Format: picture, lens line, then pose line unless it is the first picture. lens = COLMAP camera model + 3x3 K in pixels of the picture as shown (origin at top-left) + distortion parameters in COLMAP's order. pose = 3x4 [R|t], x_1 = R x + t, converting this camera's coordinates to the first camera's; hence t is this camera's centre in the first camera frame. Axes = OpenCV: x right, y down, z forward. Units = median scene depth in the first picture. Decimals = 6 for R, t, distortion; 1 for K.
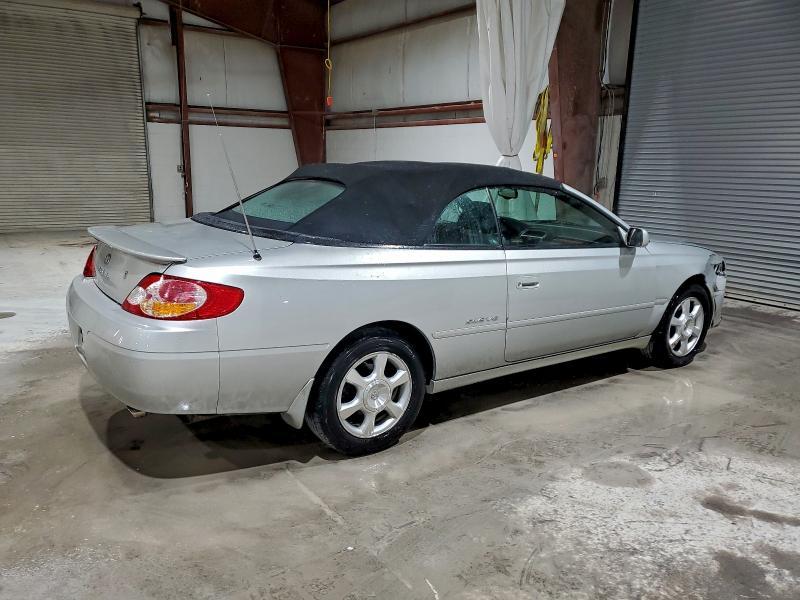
lens RADIAL K [[649.7, 0, 400.0], [0, 649.7, 300.0], [0, 0, 1]] dist [0.018358, 0.003933]
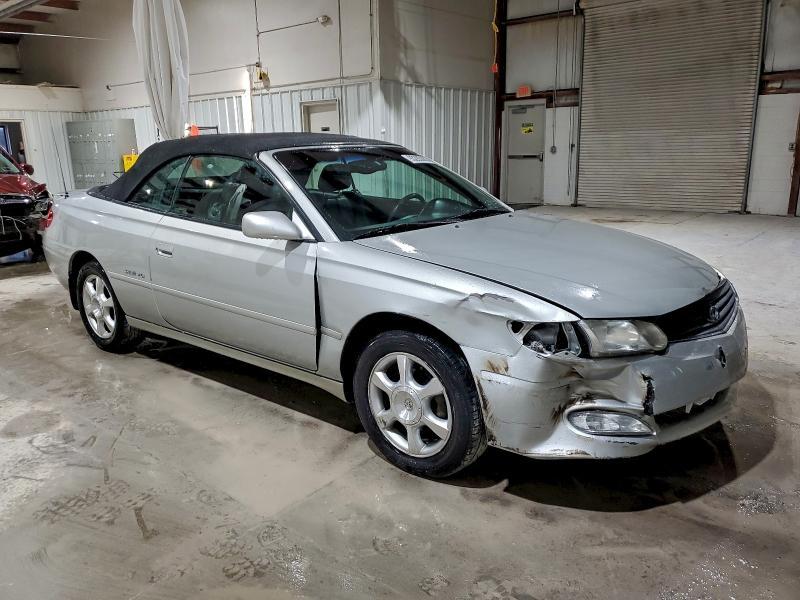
lens RADIAL K [[639.6, 0, 400.0], [0, 639.6, 300.0], [0, 0, 1]] dist [0.001011, 0.008848]
pose [[0.233483, 0.195018, -0.952604, 1.127126], [-0.174958, 0.972118, 0.156131, -0.154884], [0.956491, 0.130212, 0.261093, 1.006711]]
